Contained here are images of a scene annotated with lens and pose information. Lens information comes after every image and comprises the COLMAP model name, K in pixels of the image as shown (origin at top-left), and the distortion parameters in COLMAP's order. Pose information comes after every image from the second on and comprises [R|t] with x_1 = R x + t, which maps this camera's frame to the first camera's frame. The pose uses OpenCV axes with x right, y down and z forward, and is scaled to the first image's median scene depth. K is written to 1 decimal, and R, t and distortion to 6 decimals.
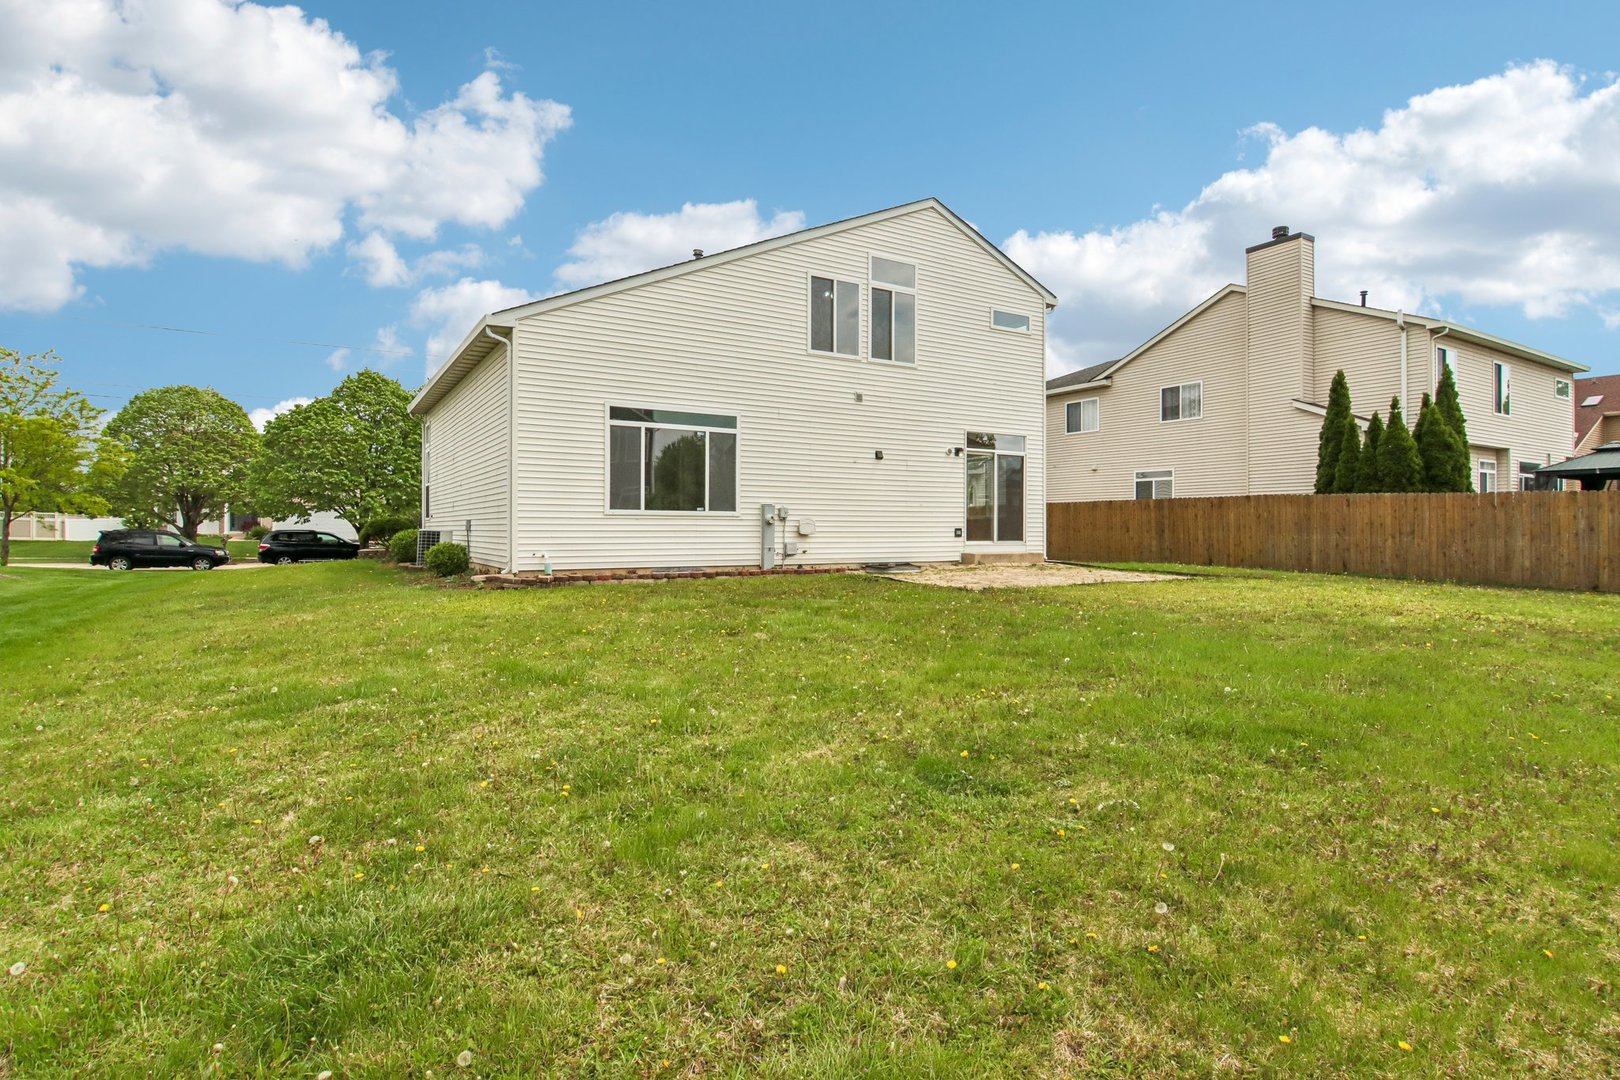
lens RADIAL K [[822.8, 0, 800.7], [0, 822.8, 527.2], [0, 0, 1]] dist [0.001964, -0.017681]
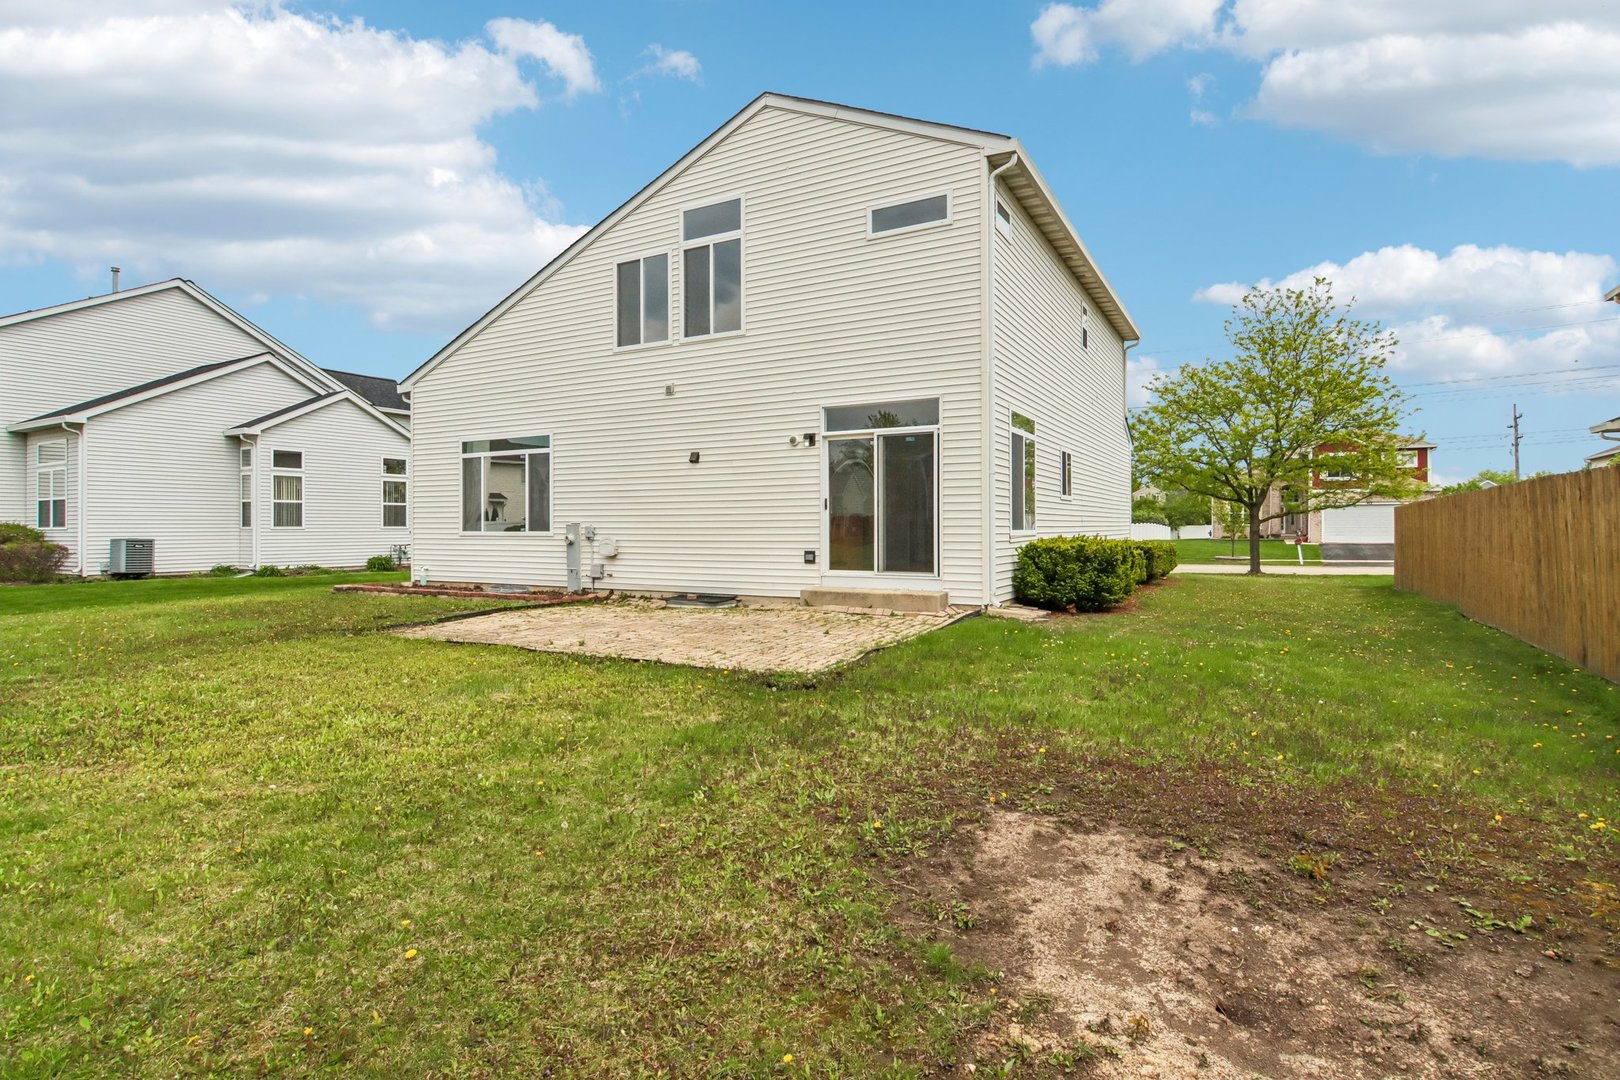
lens RADIAL K [[822.8, 0, 800.7], [0, 822.8, 527.2], [0, 0, 1]] dist [0.001964, -0.017681]
pose [[0.493015, -0.005116, -0.870006, 0.874093], [0.005942, 0.999979, -0.002514, -0.018706], [0.870000, -0.003930, 0.493035, 0.729173]]
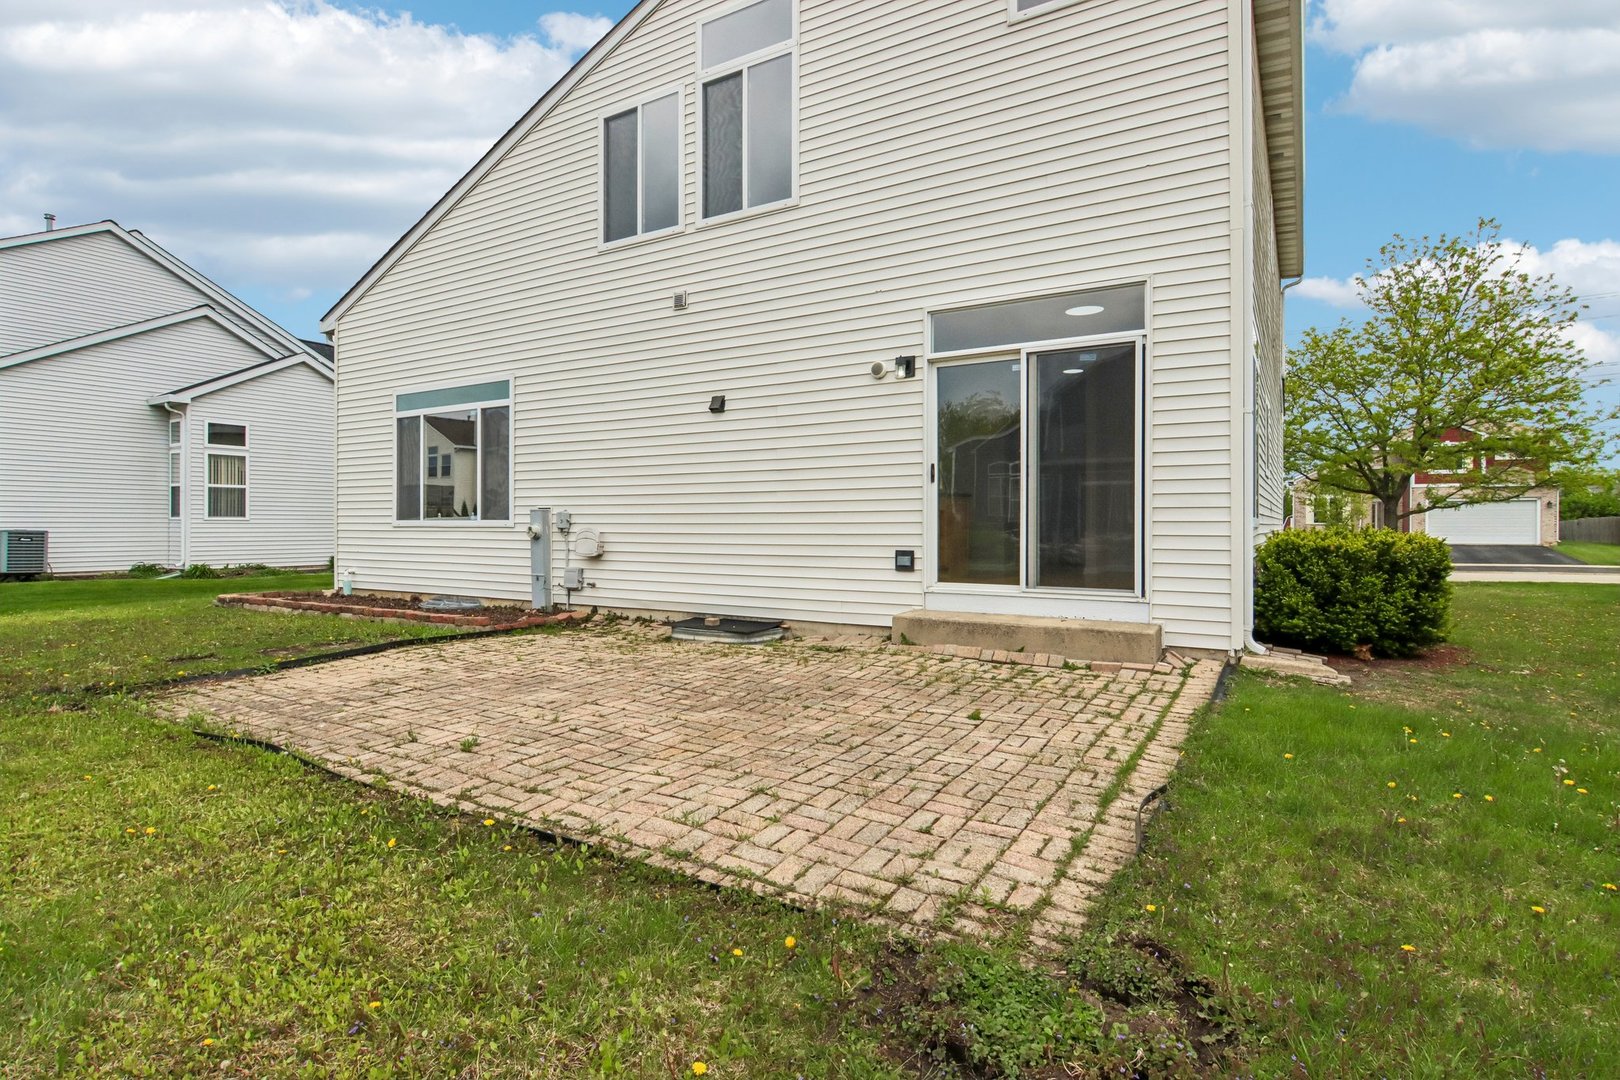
lens RADIAL K [[822.8, 0, 800.7], [0, 822.8, 527.2], [0, 0, 1]] dist [0.001964, -0.017681]
pose [[0.459276, -0.001579, -0.888292, 0.597774], [0.001752, 0.999998, -0.000871, -0.011348], [0.888292, -0.001156, 0.459278, 0.848349]]
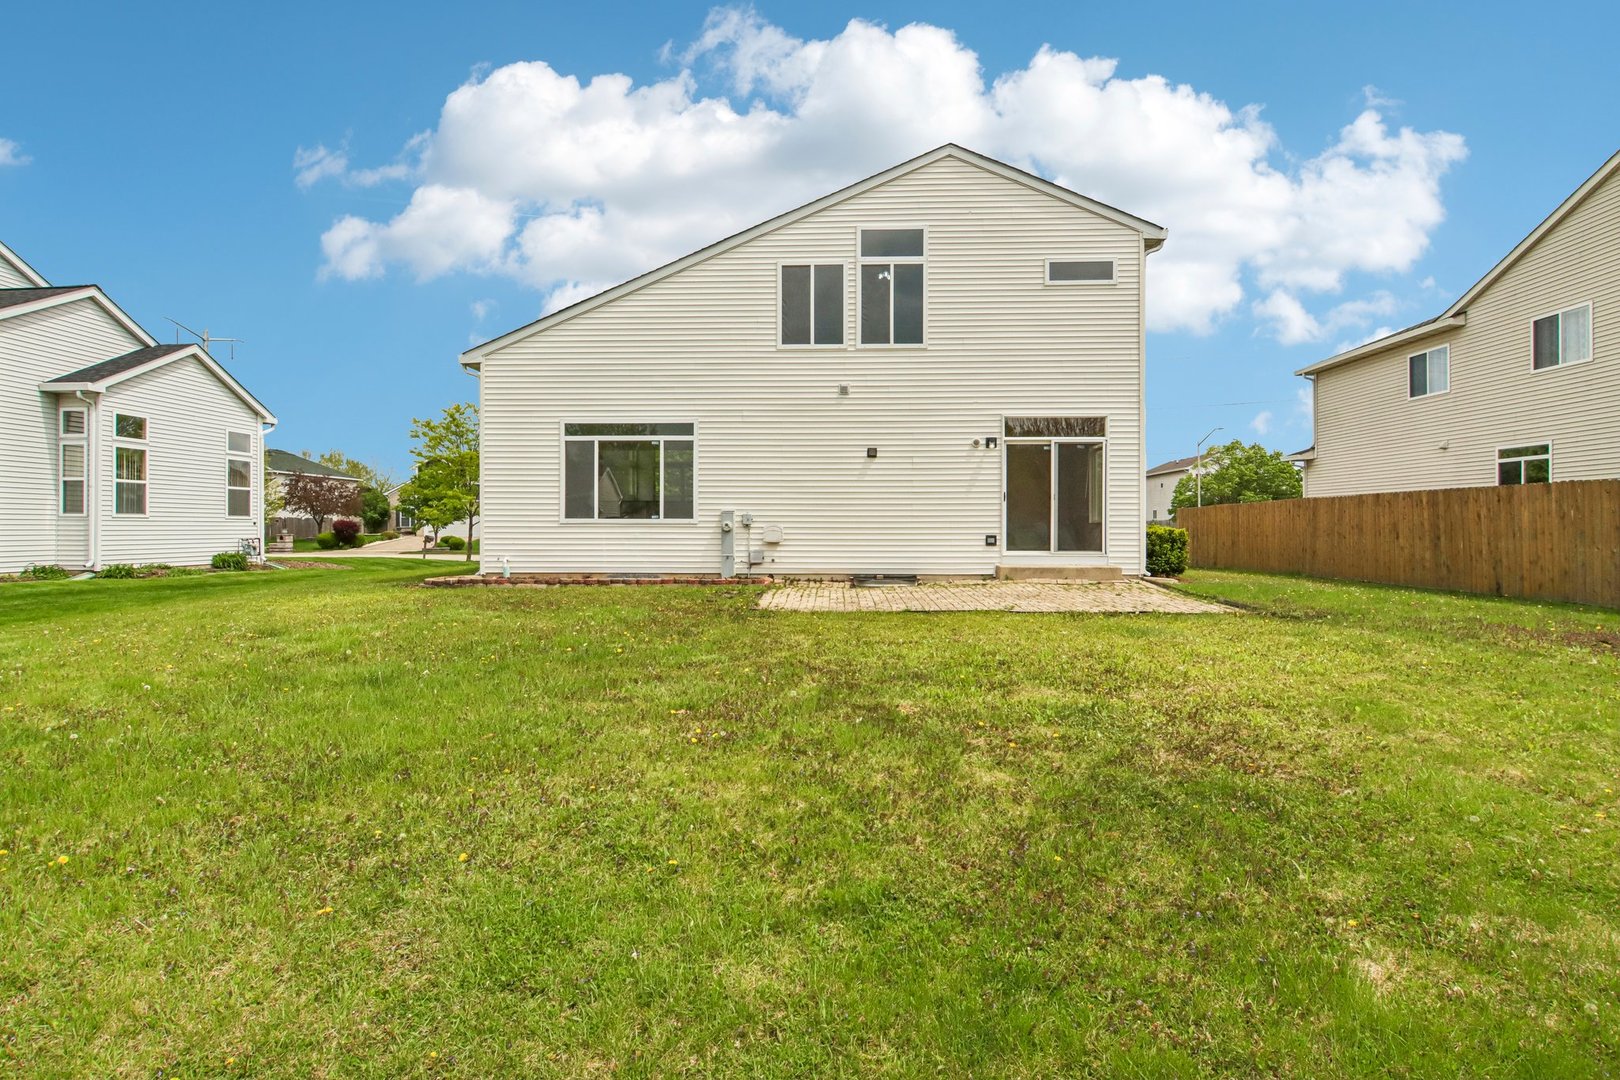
lens RADIAL K [[822.8, 0, 800.7], [0, 822.8, 527.2], [0, 0, 1]] dist [0.001964, -0.017681]
pose [[0.834387, -0.002529, -0.551173, 0.542446], [0.002827, 0.999996, -0.000308, -0.007905], [0.551171, -0.001301, 0.834391, 0.229088]]
